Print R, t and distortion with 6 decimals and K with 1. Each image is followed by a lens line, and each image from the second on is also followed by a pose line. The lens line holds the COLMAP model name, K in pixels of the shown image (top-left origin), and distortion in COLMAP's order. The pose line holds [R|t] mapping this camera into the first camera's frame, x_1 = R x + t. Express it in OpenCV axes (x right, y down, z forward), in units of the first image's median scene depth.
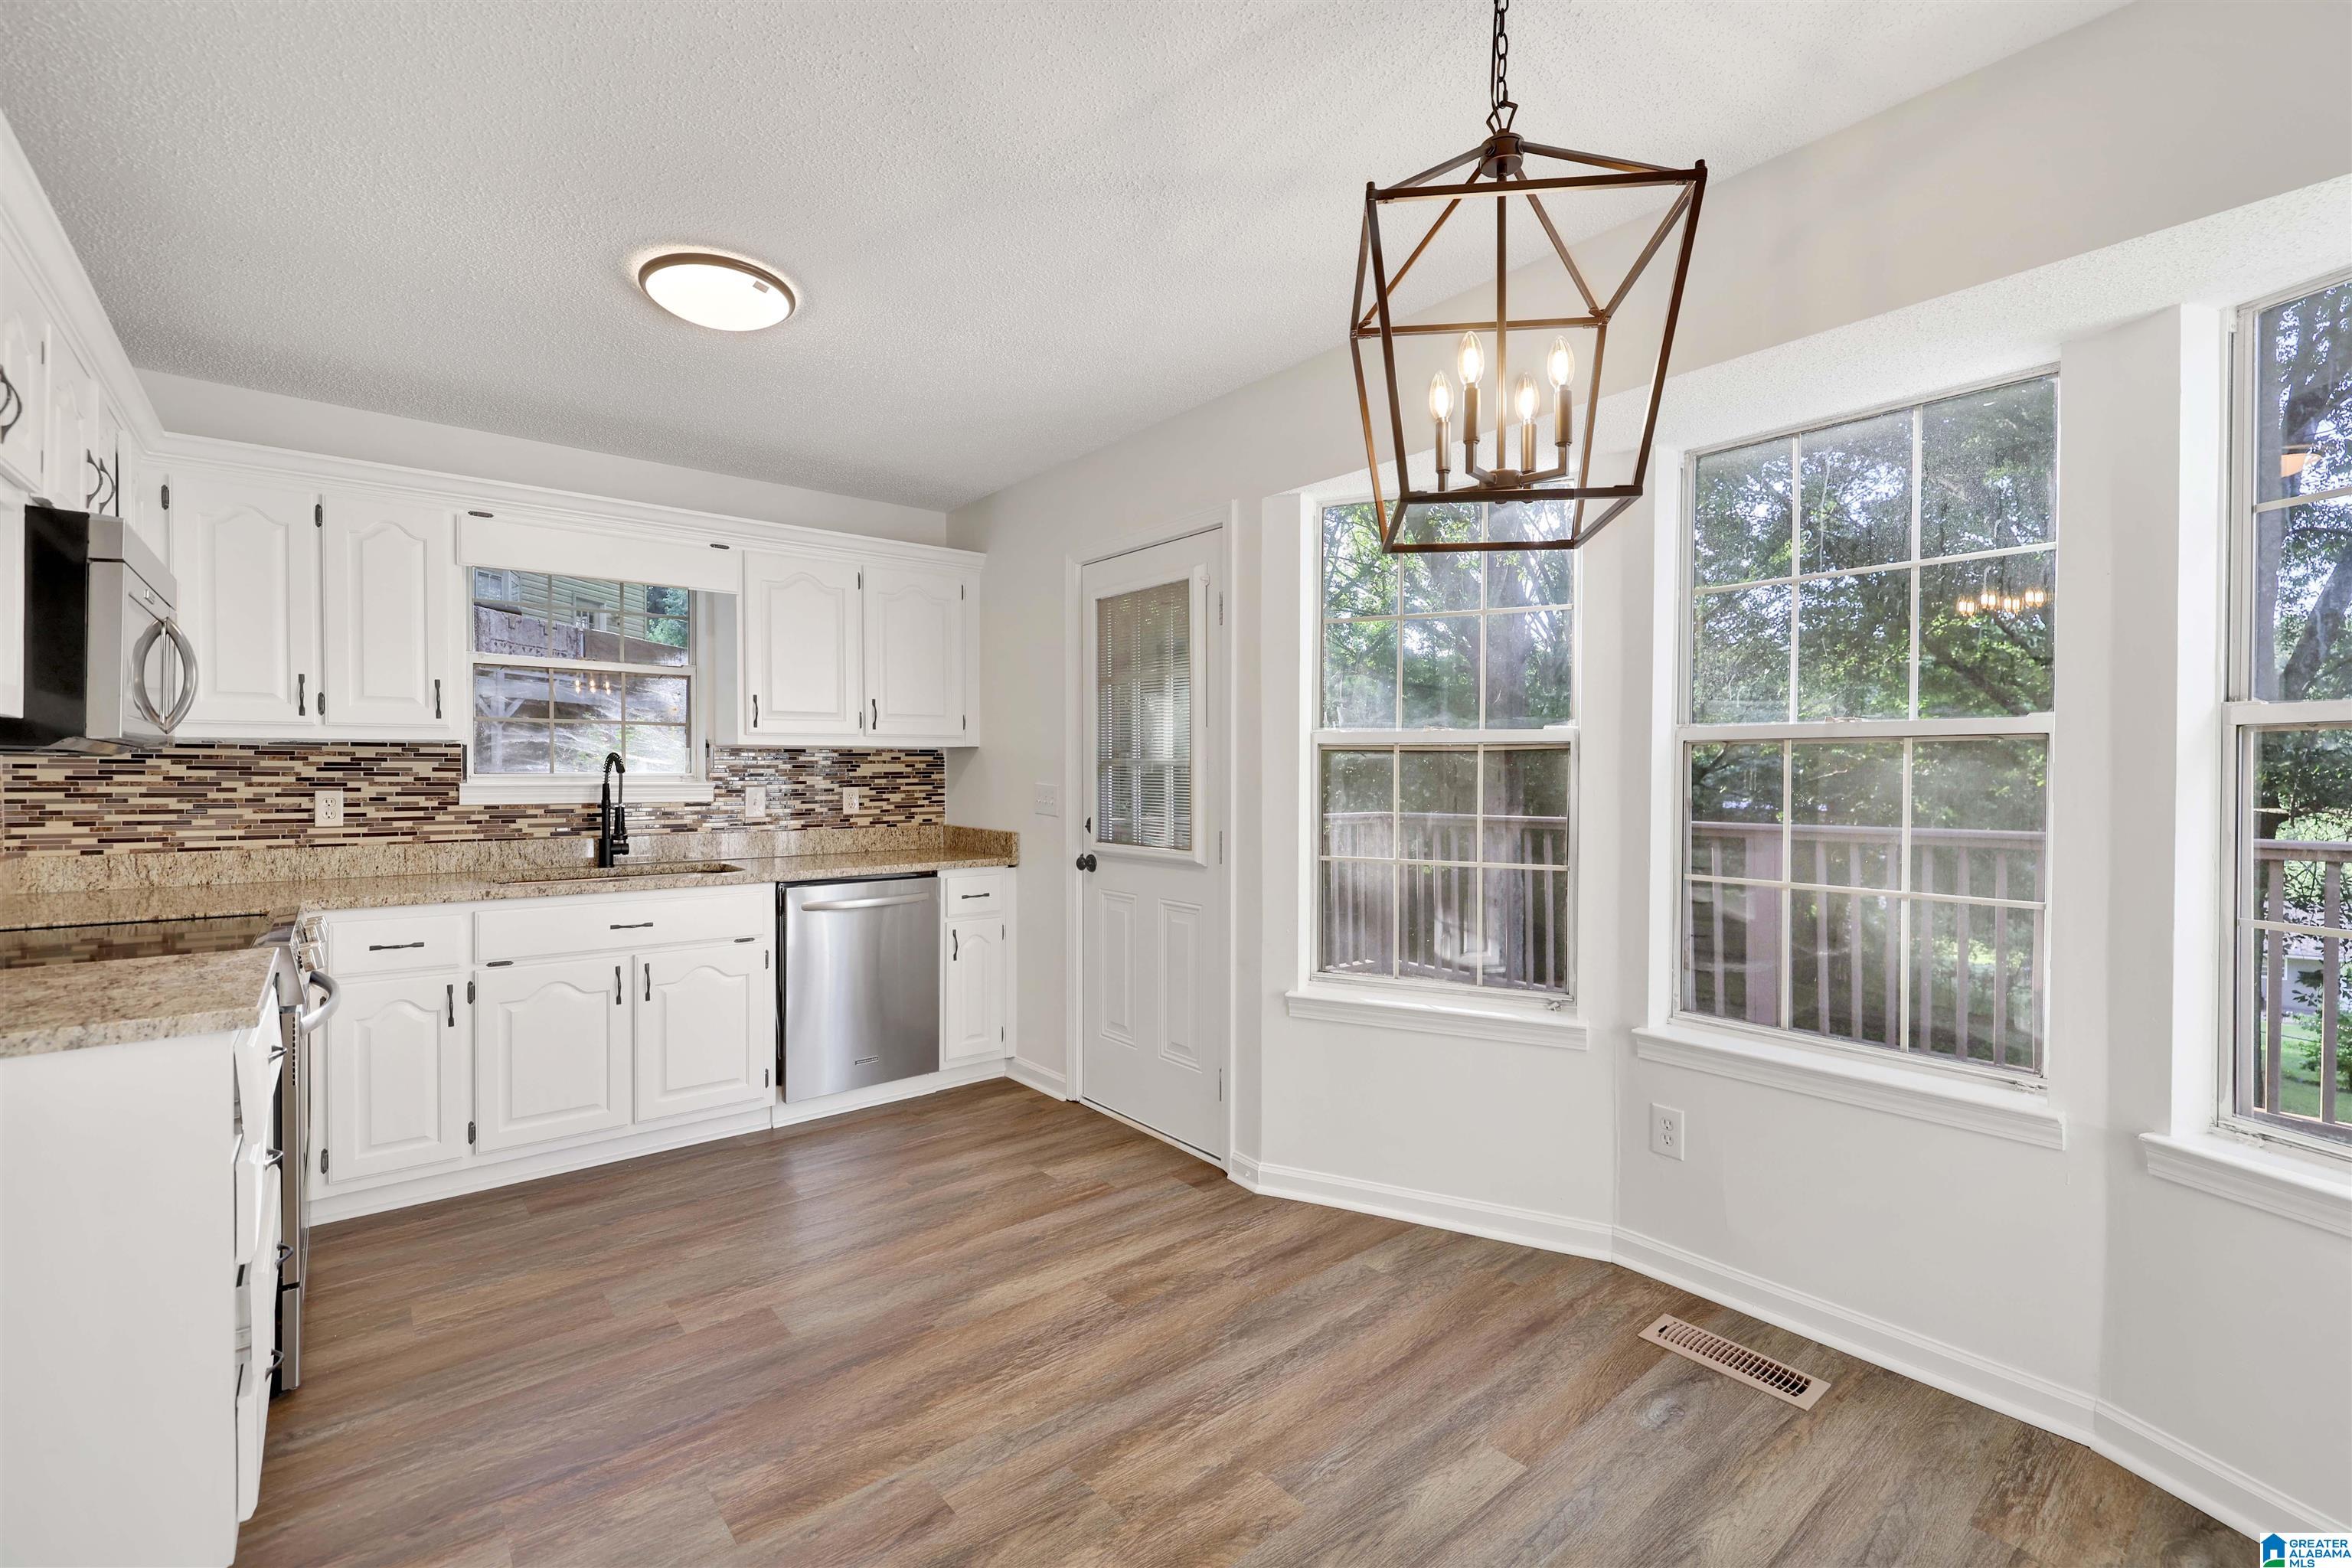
lens RADIAL K [[1033.9, 0, 1143.9], [0, 1033.9, 792.2], [0, 0, 1]] dist [0.001471, 0.000162]
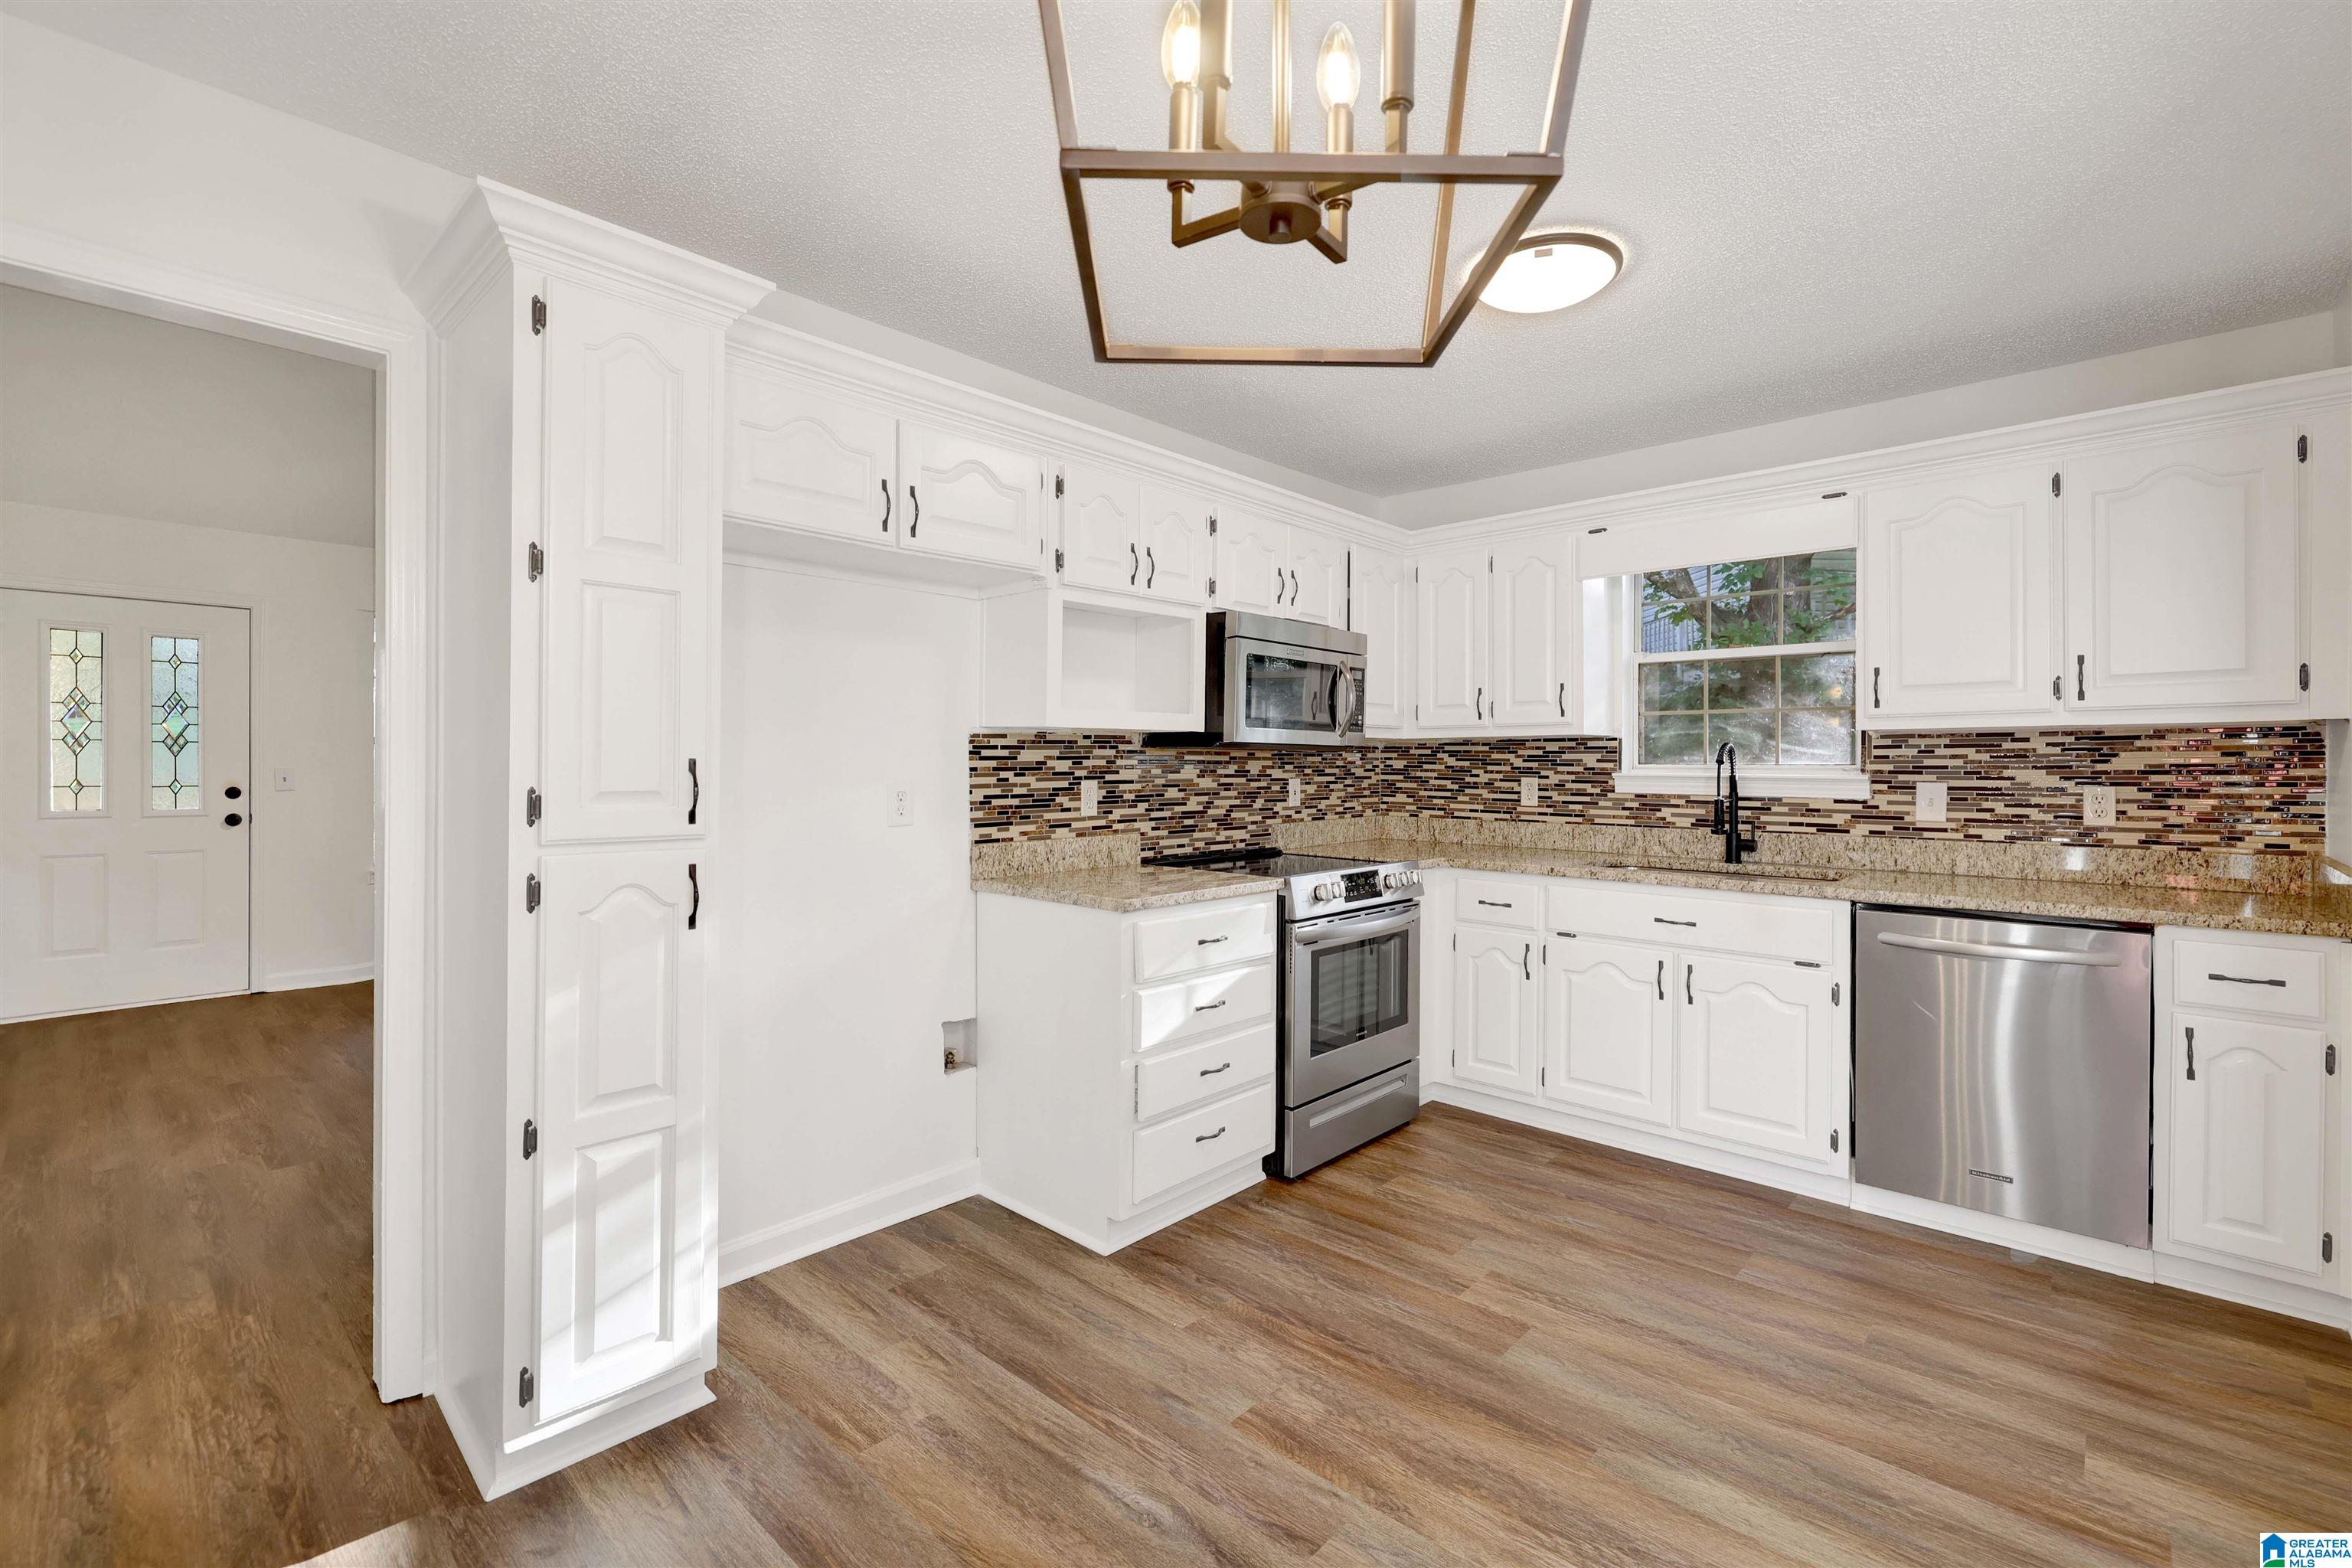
lens RADIAL K [[1033.9, 0, 1190.4], [0, 1033.9, 775.4], [0, 0, 1]] dist [0.001471, 0.000162]
pose [[0.136190, 0.012553, -0.990603, 0.392474], [-0.021237, 0.999727, 0.009749, -0.007624], [0.990455, 0.019710, 0.136419, 0.409919]]
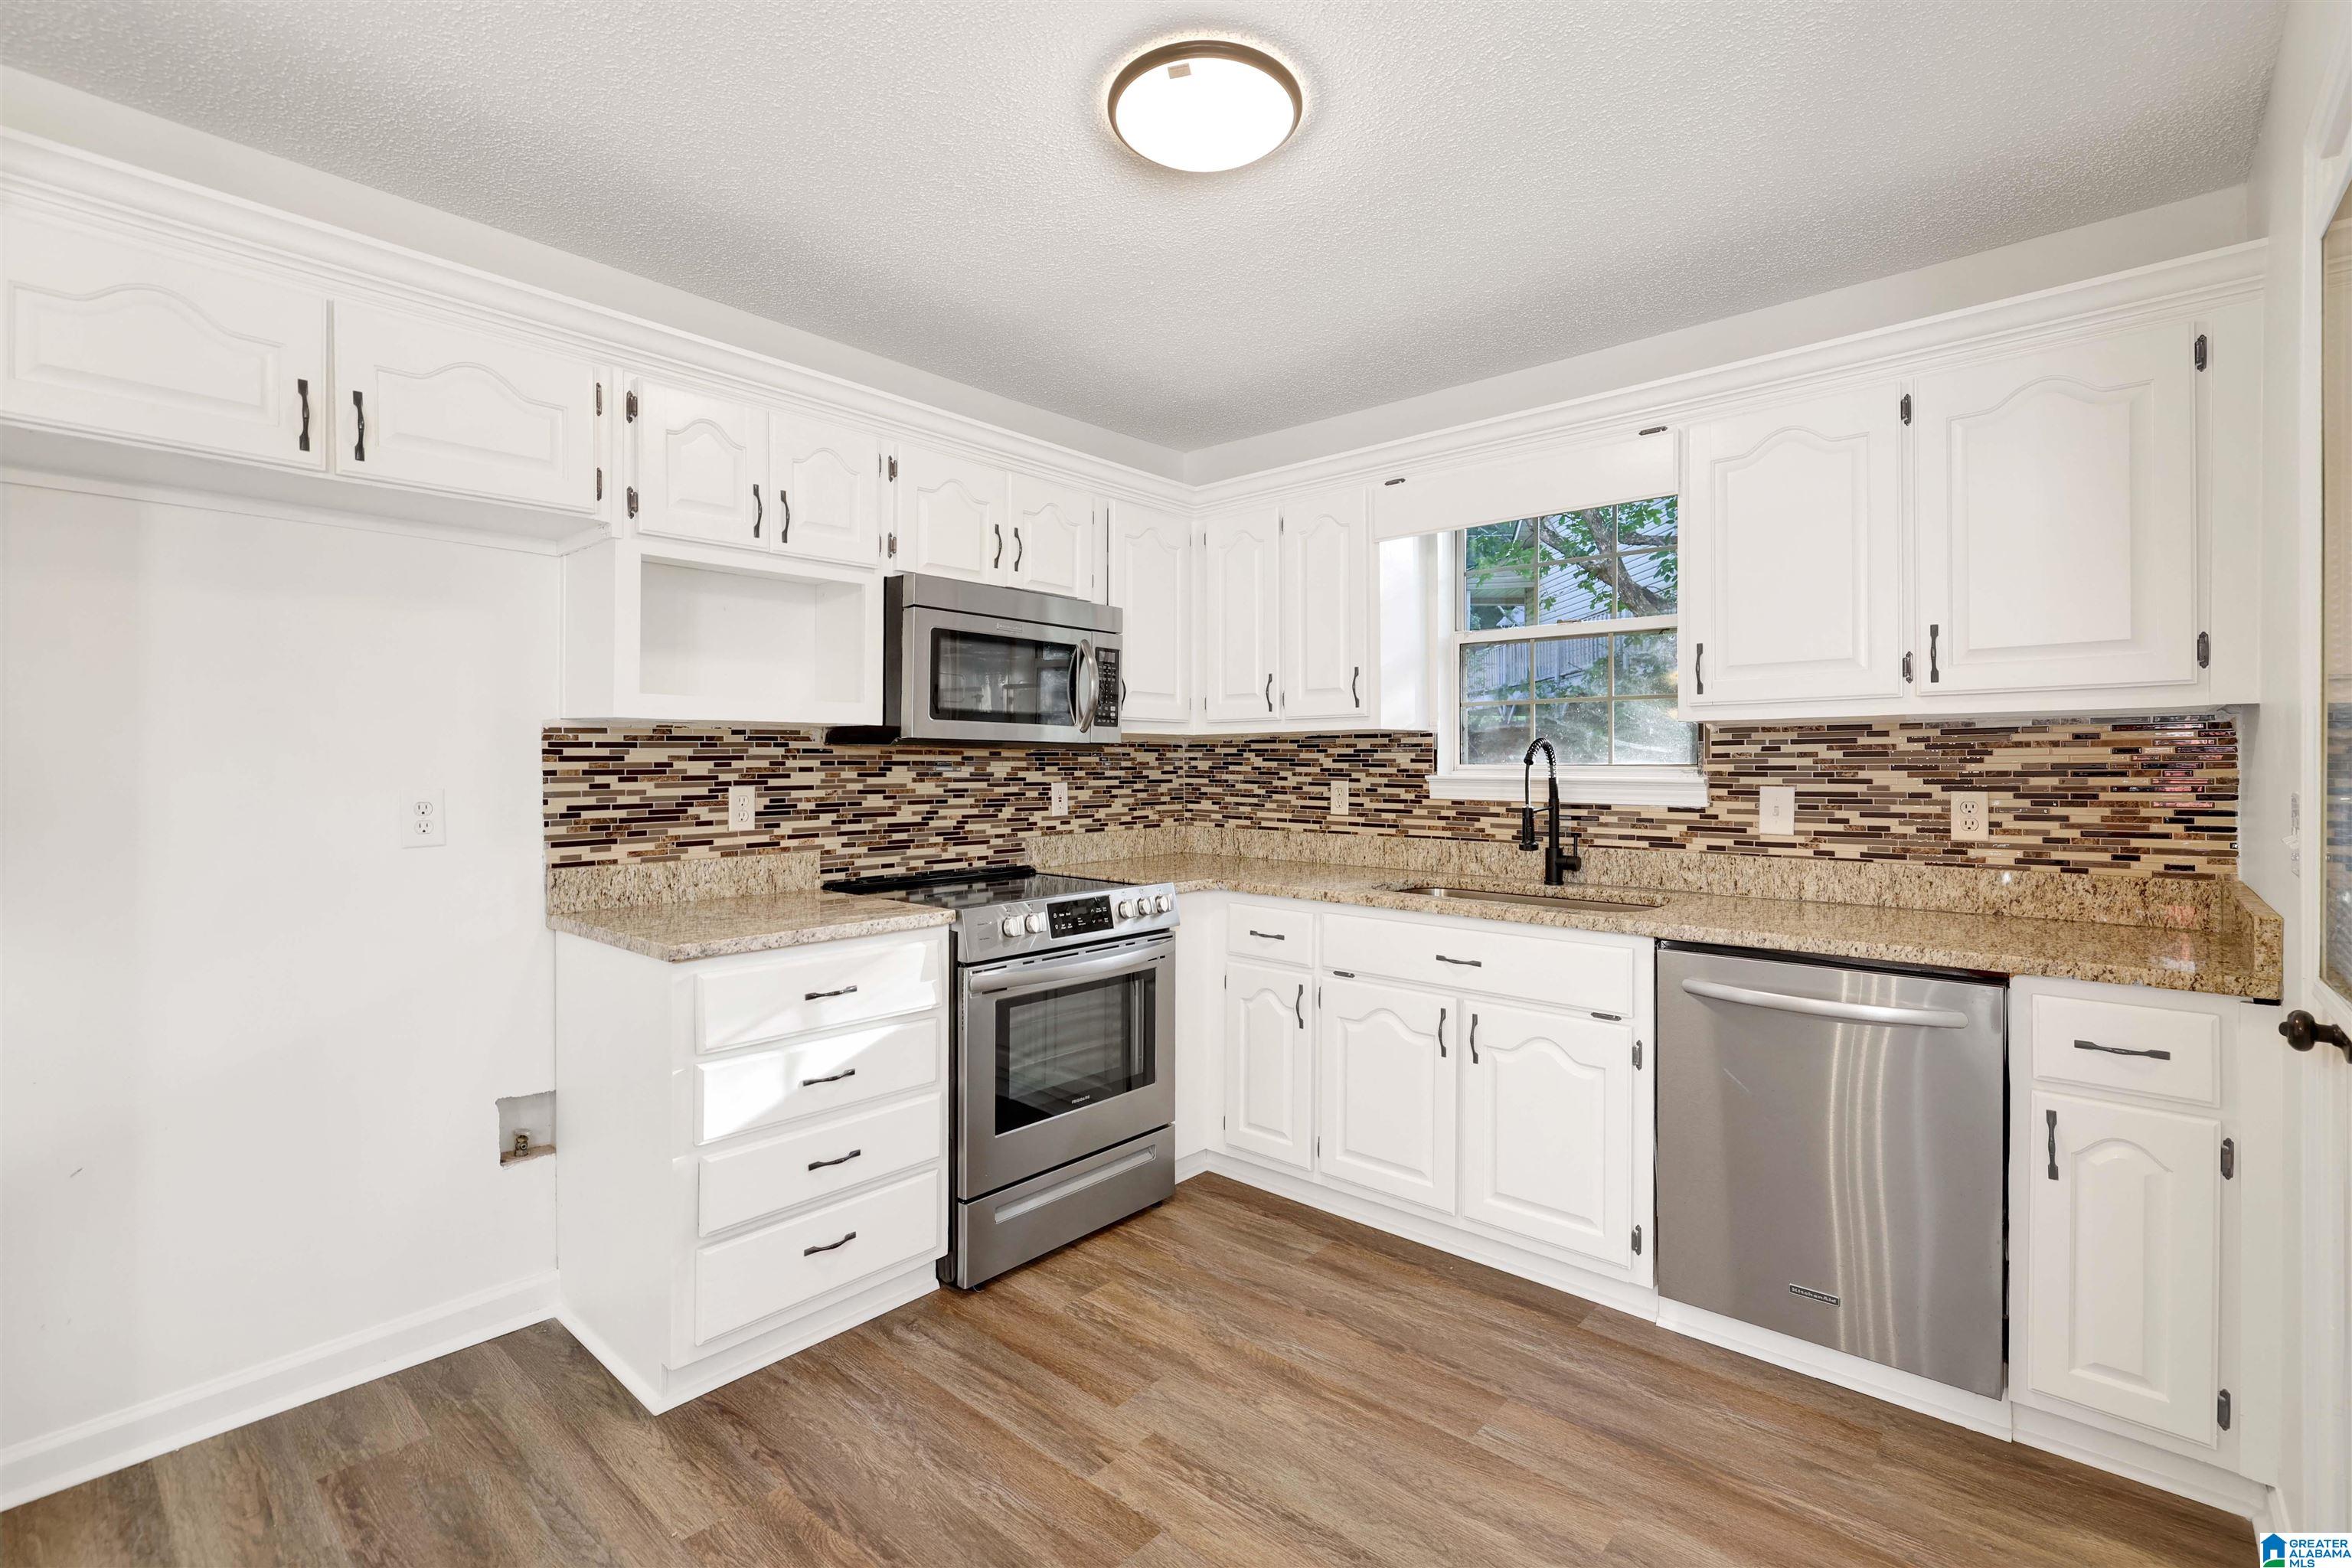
lens RADIAL K [[1033.9, 0, 1219.8], [0, 1033.9, 777.6], [0, 0, 1]] dist [0.001471, 0.000162]
pose [[0.154498, 0.013023, -0.987907, 0.239616], [-0.019358, 0.999761, 0.010152, -0.012953], [0.987803, 0.017555, 0.154713, 0.689314]]
